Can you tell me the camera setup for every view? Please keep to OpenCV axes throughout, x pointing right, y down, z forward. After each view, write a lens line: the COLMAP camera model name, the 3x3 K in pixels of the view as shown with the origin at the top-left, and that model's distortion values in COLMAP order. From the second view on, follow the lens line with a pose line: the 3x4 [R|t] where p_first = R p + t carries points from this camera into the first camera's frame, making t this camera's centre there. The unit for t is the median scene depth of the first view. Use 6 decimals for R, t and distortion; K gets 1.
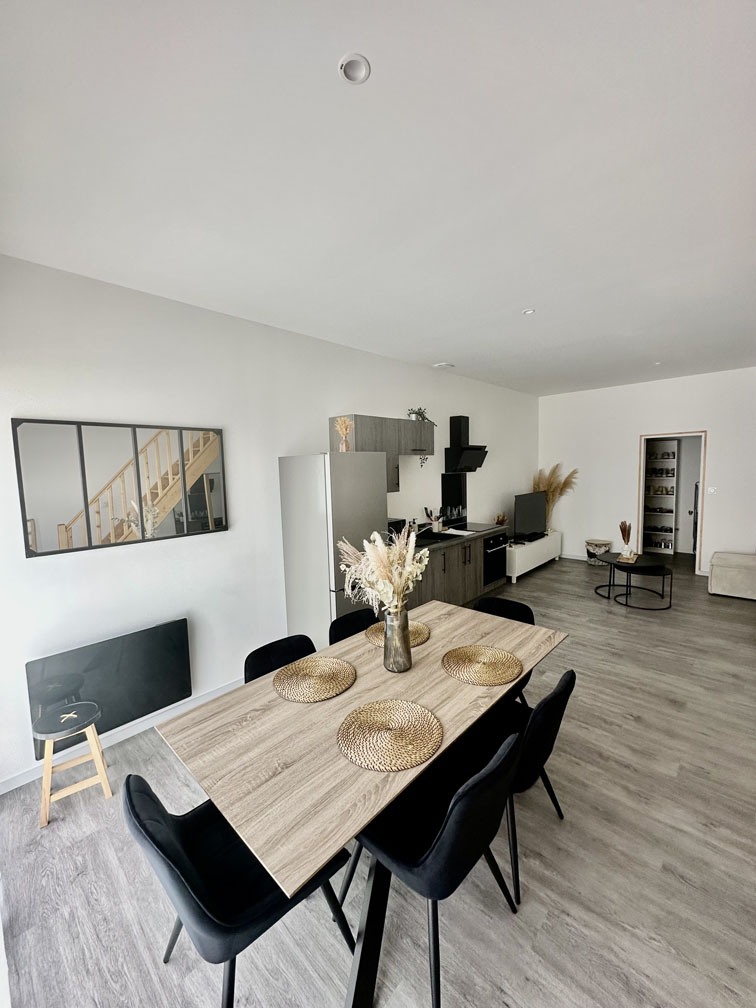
lens RADIAL K [[399.3, 0, 378.1], [0, 399.3, 503.2], [0, 0, 1]] dist [-0.000783, 0.000246]
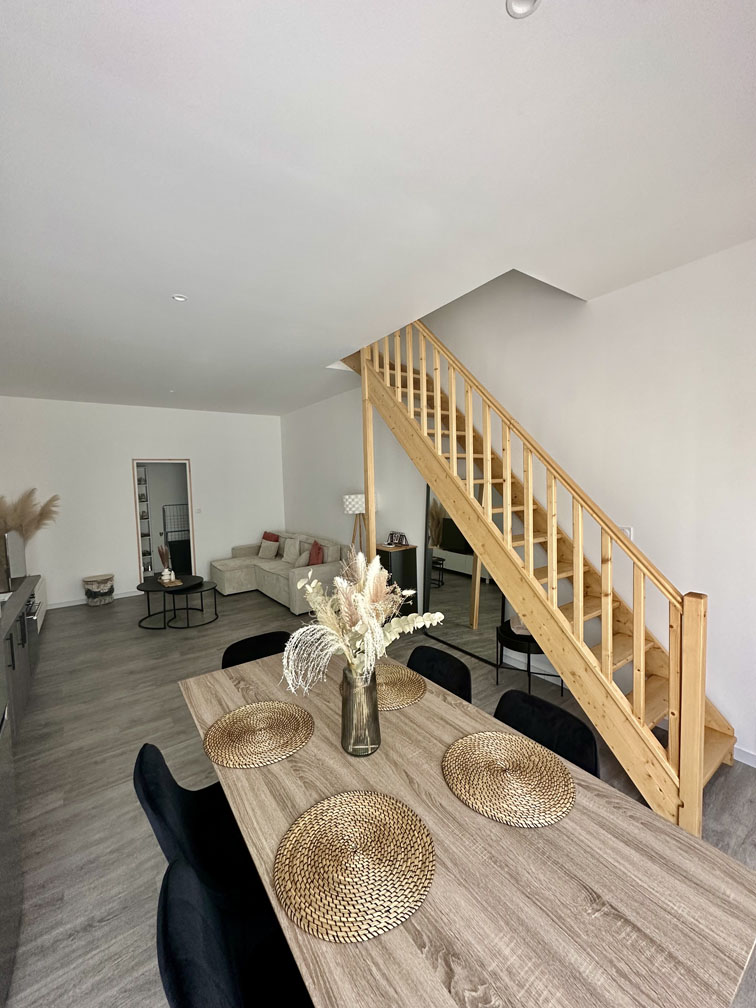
lens RADIAL K [[399.3, 0, 379.5], [0, 399.3, 504.0], [0, 0, 1]] dist [-0.000783, 0.000246]
pose [[0.191115, -0.033858, 0.980984, -0.573434], [0.109238, 0.993930, 0.013023, -0.022809], [-0.975470, 0.104672, 0.193653, 0.716759]]
